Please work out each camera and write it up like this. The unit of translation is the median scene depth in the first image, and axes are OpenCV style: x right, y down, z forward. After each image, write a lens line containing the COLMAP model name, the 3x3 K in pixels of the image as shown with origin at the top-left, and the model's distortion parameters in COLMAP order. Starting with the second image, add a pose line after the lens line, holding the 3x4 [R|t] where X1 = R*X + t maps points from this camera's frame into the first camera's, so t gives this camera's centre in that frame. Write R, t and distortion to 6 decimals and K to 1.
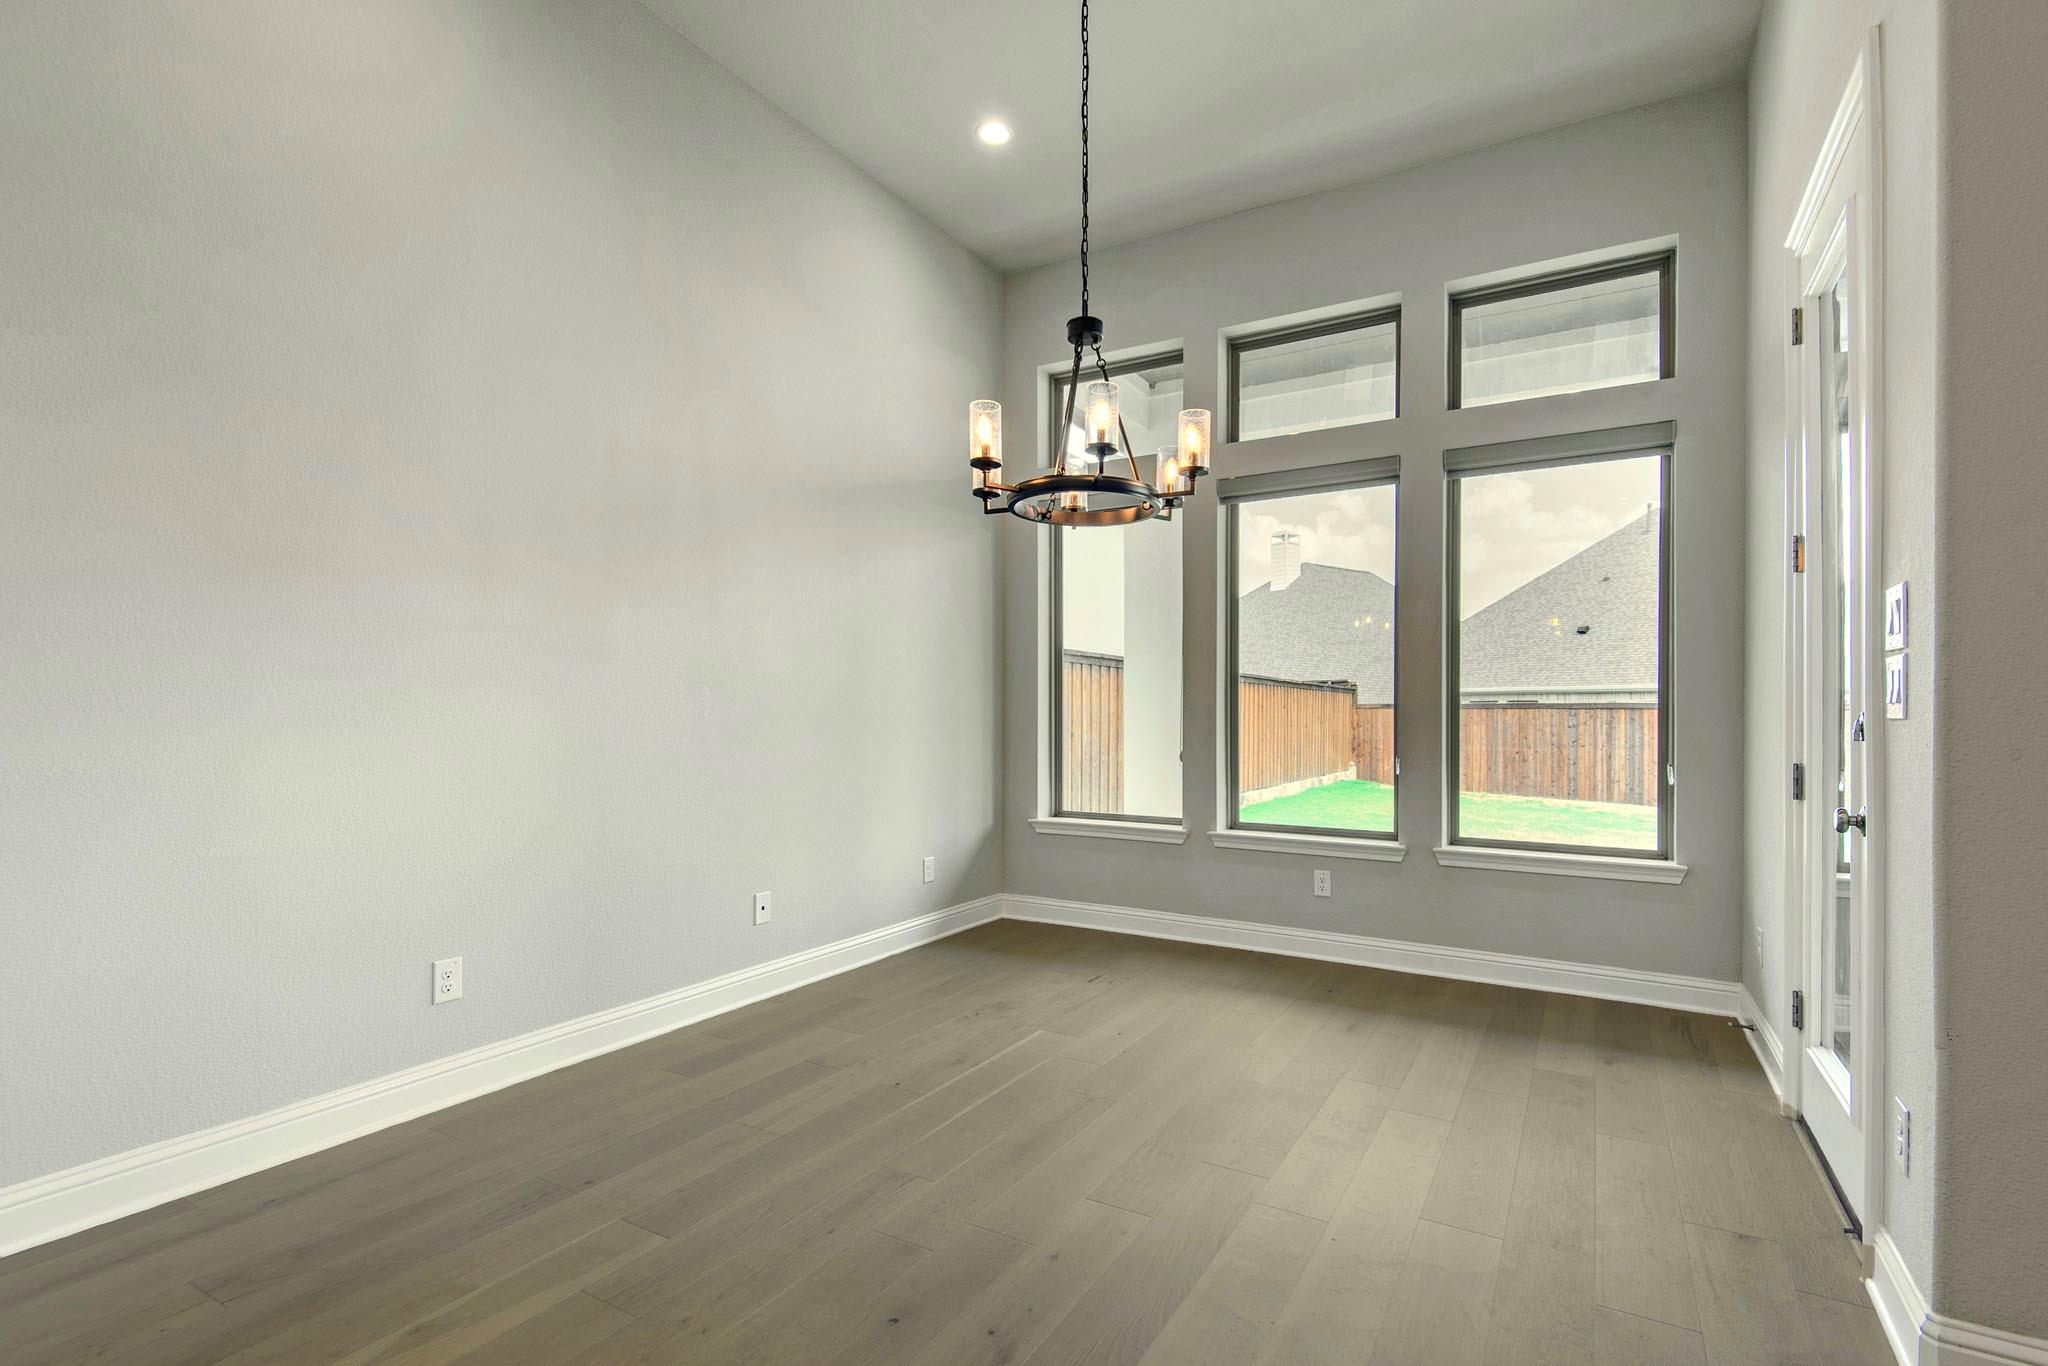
lens RADIAL K [[933.1, 0, 1008.4], [0, 933.1, 704.2], [0, 0, 1]] dist [0.002980, -0.000963]
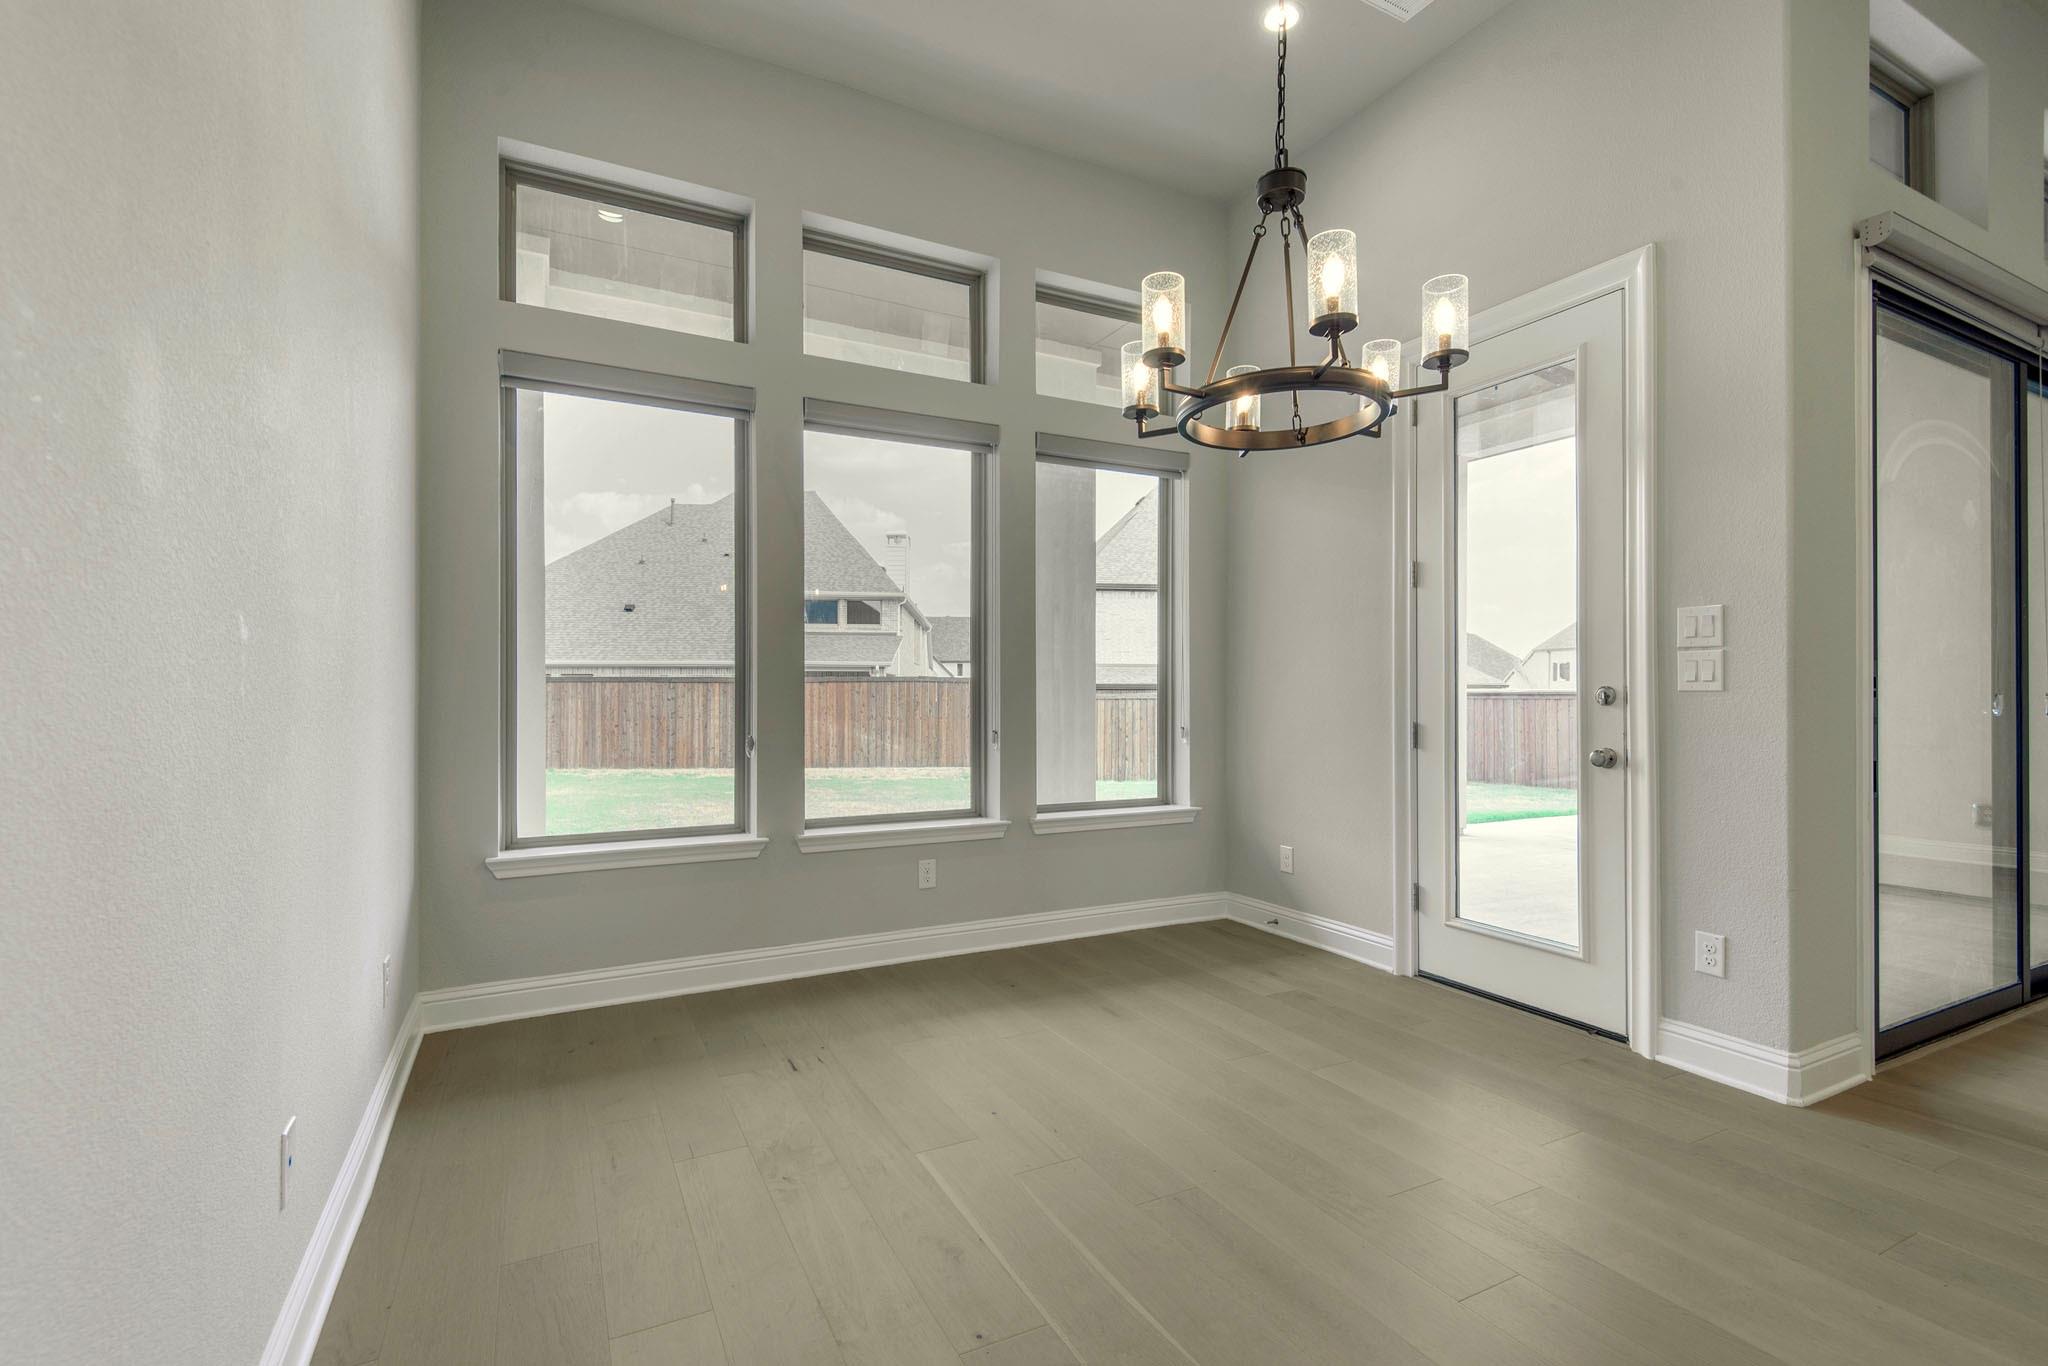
lens RADIAL K [[933.1, 0, 1030.6], [0, 933.1, 692.8], [0, 0, 1]] dist [0.002980, -0.000963]
pose [[0.515606, -0.005484, 0.856808, -0.096460], [-0.008385, 0.999899, 0.011446, 0.001219], [-0.856785, -0.013086, 0.515508, 0.112658]]
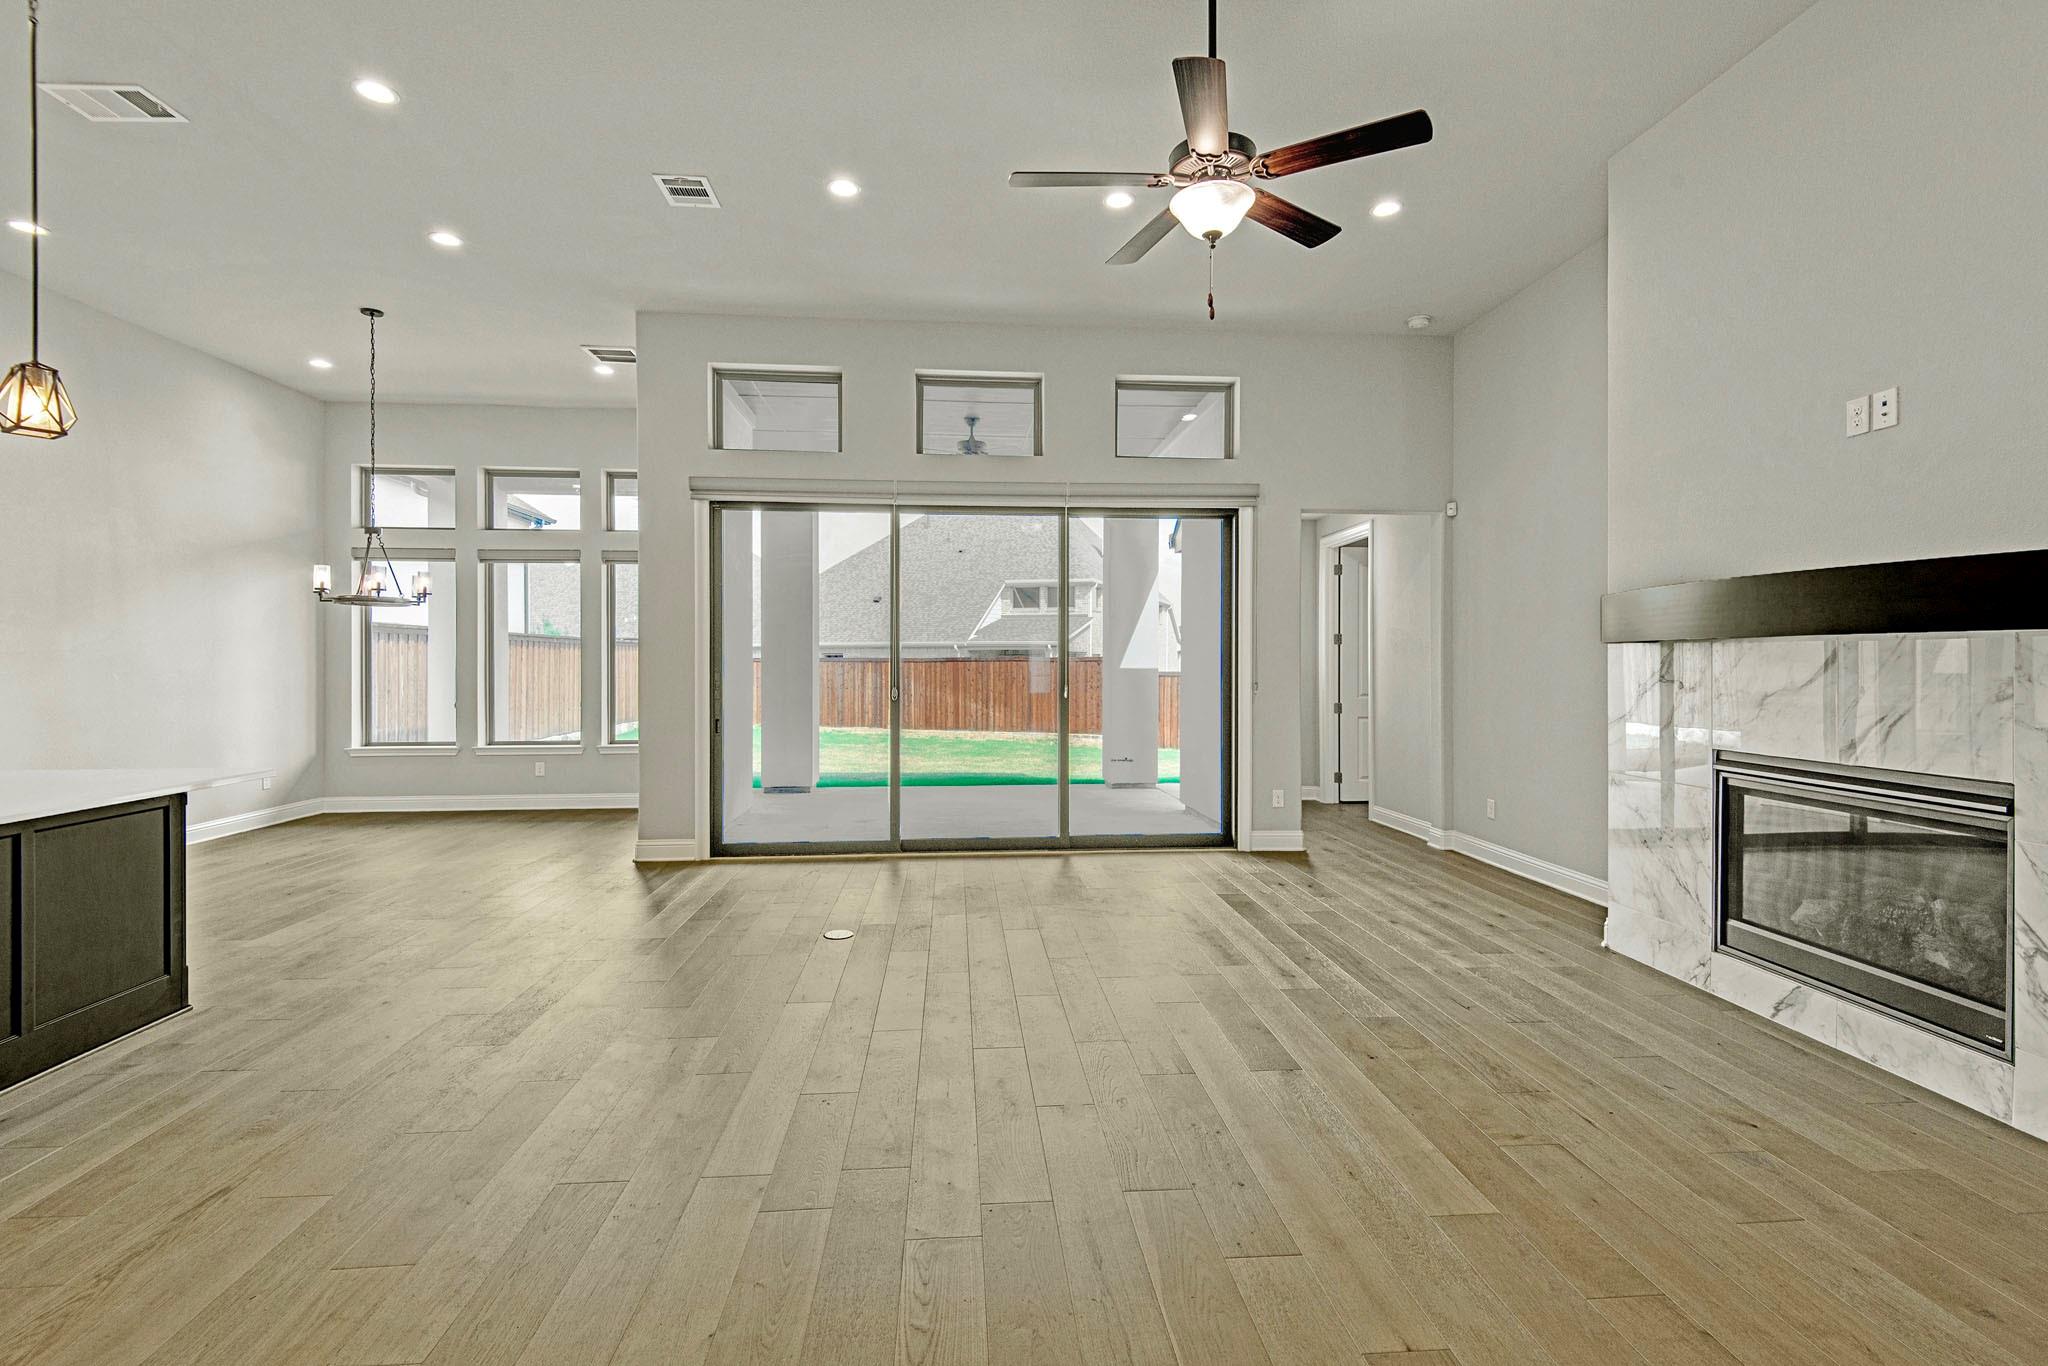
lens RADIAL K [[933.1, 0, 1047.6], [0, 933.1, 657.6], [0, 0, 1]] dist [0.002980, -0.000963]
pose [[0.786172, -0.002025, 0.618005, -0.006056], [-0.003351, 0.999966, 0.007539, -0.013932], [-0.617999, -0.007997, 0.786138, -0.296786]]
